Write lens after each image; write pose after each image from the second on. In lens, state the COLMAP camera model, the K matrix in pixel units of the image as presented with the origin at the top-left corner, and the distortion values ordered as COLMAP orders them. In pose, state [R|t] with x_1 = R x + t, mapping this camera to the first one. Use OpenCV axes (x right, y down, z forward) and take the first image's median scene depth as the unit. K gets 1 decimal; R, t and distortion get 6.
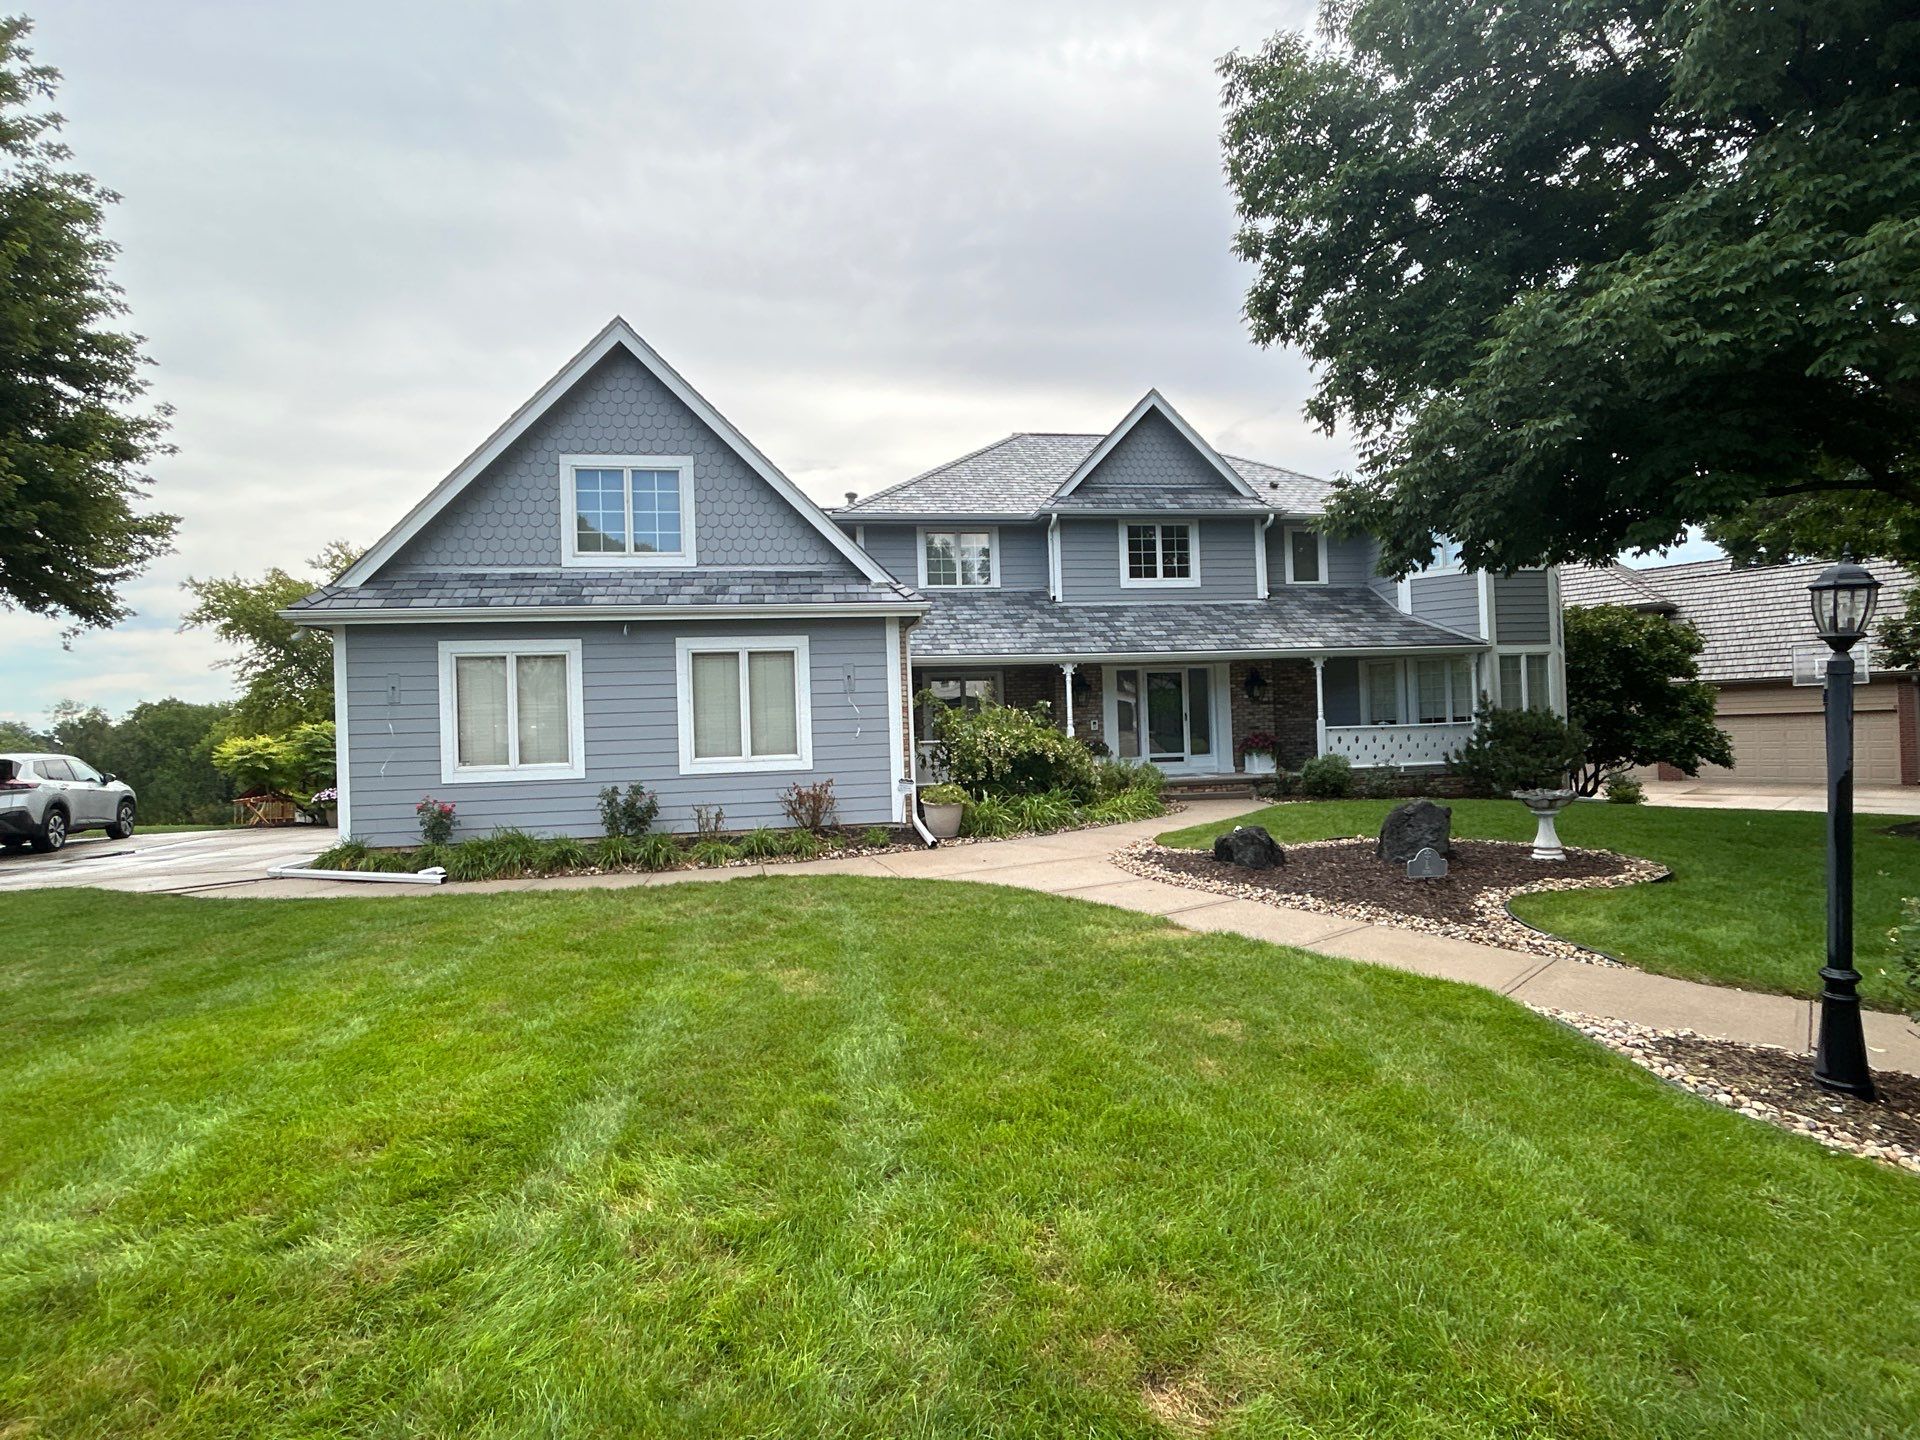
lens RADIAL K [[920.4, 0, 960.0], [0, 920.4, 720.0], [0, 0, 1]] dist [0.000953, 0.000236]
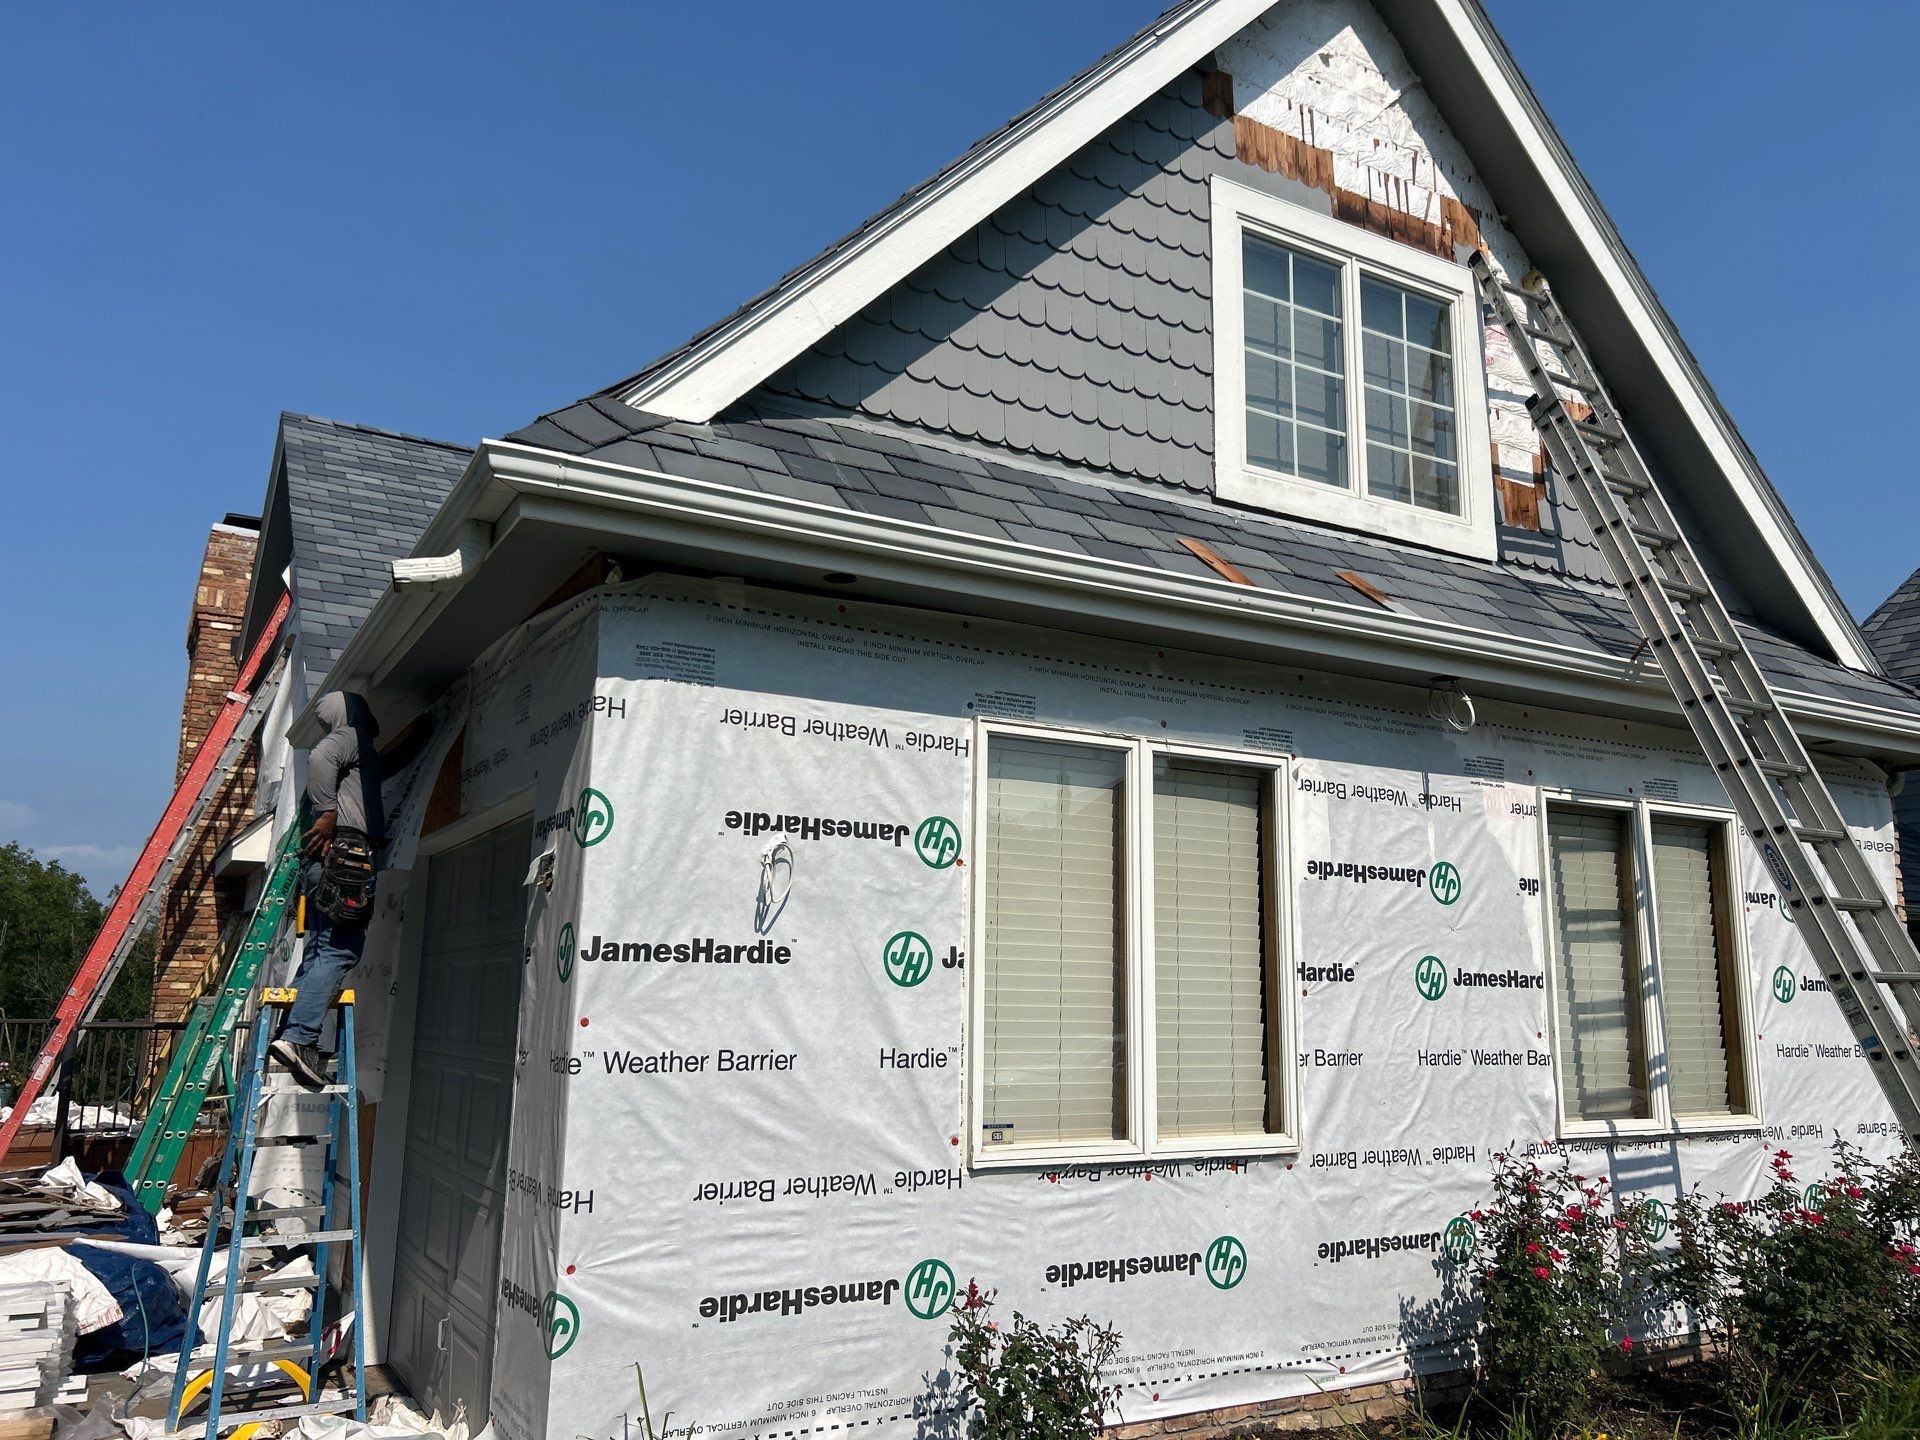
lens RADIAL K [[1443.2, 0, 993.3], [0, 1443.2, 722.1], [0, 0, 1]] dist [0.052176, -0.067973]
pose [[0.930037, 0.111543, 0.350128, -0.438749], [-0.045918, 0.980625, -0.190435, 0.005965], [-0.364587, 0.161035, 0.917139, 0.379385]]
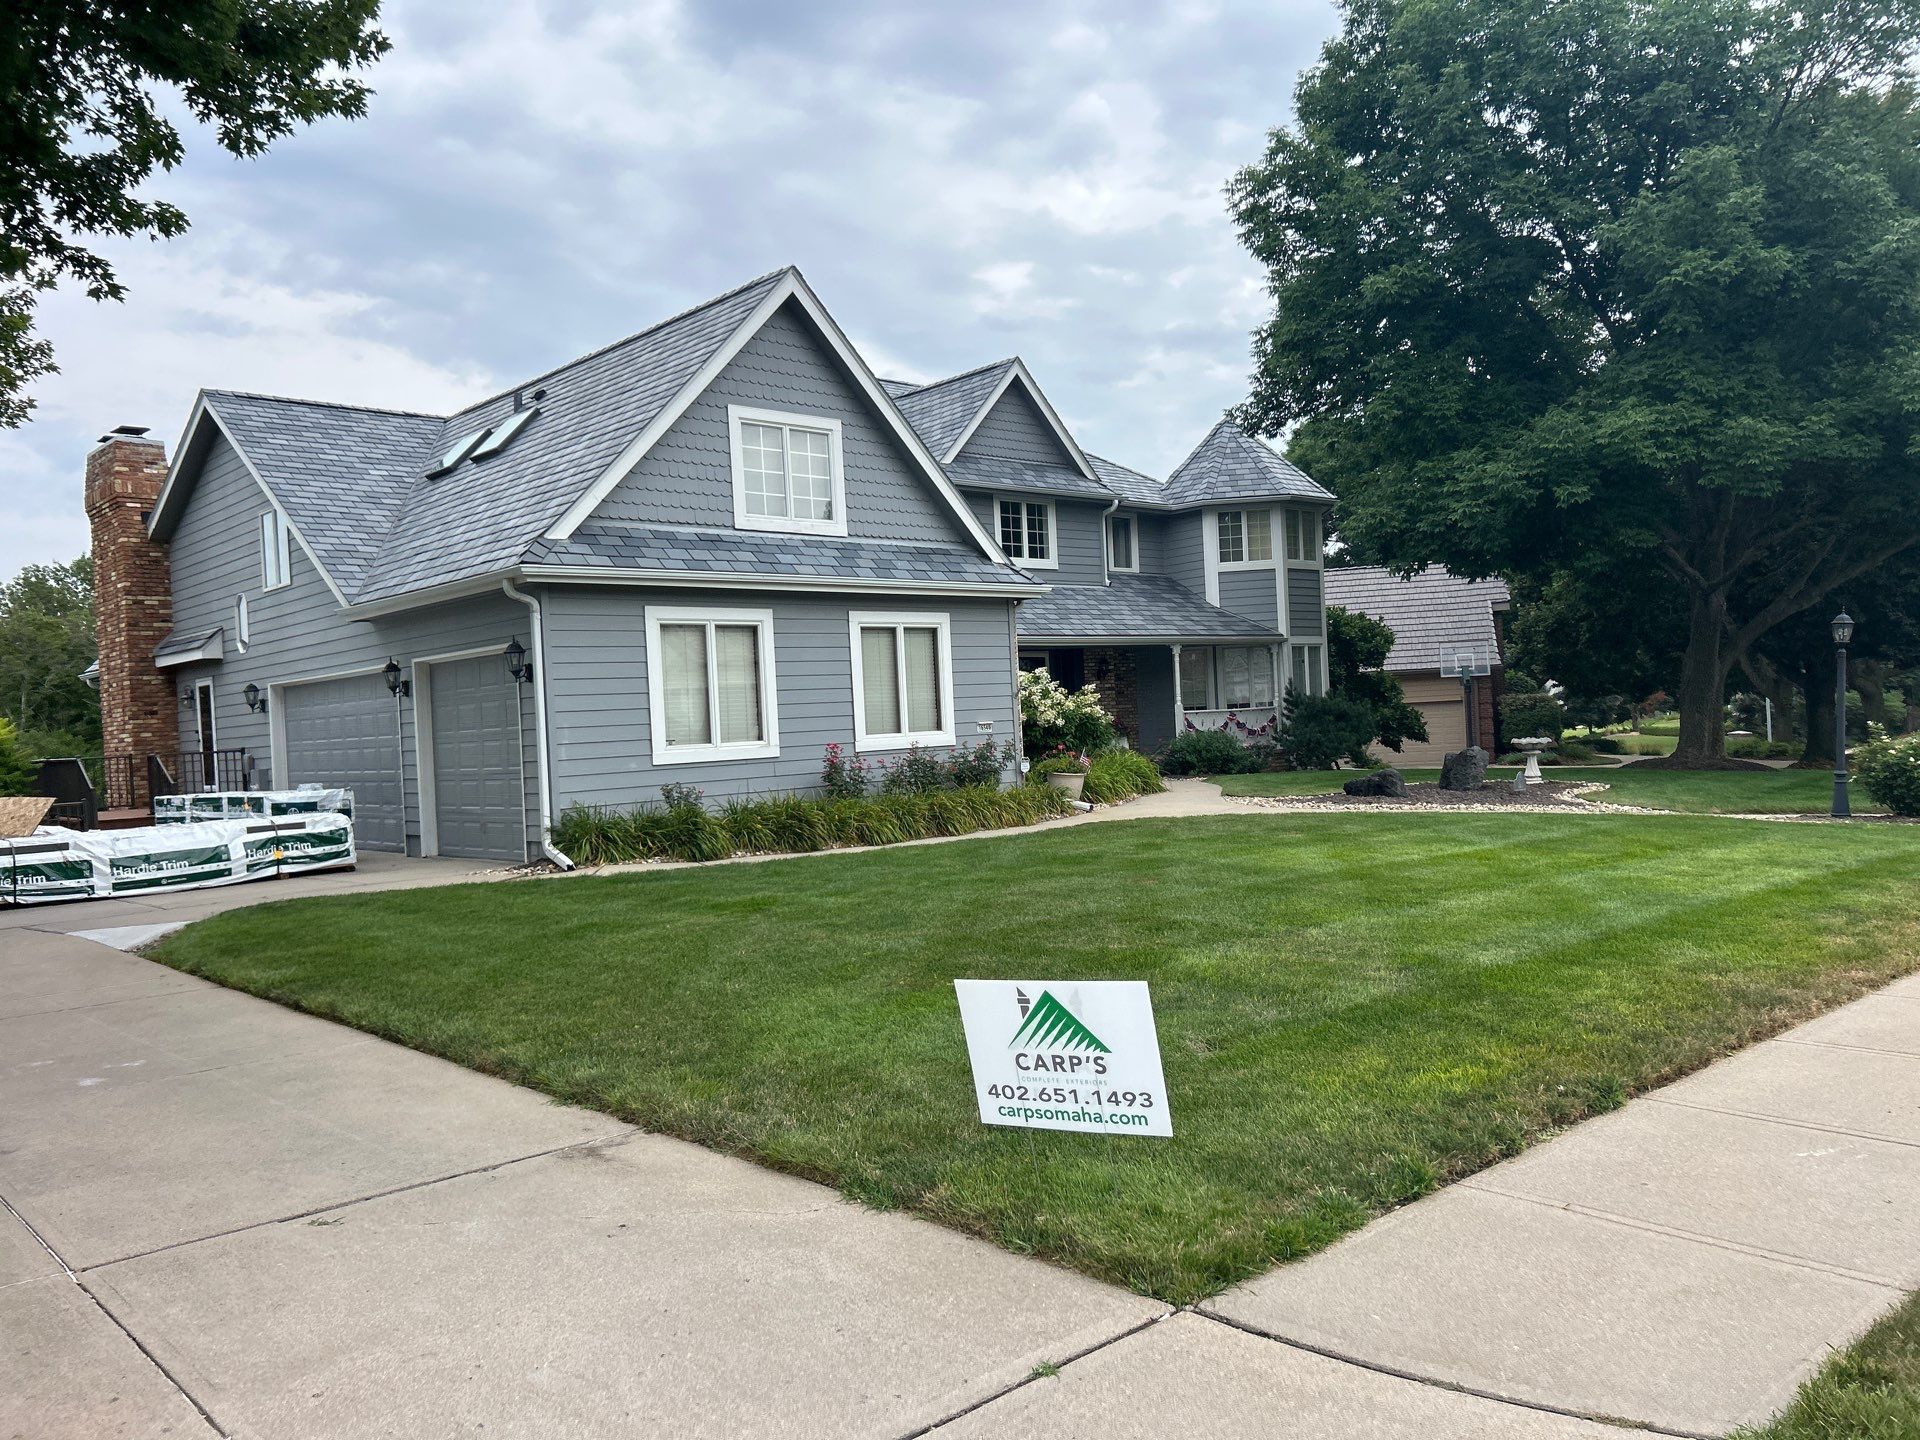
lens RADIAL K [[1412.2, 0, 982.2], [0, 1412.2, 725.3], [0, 0, 1]] dist [0.106020, -0.132993]
pose [[0.829691, -0.011242, 0.558109, -0.665101], [0.015959, 0.999866, -0.003584, 0.024974], [-0.557994, 0.011881, 0.829760, -0.198826]]
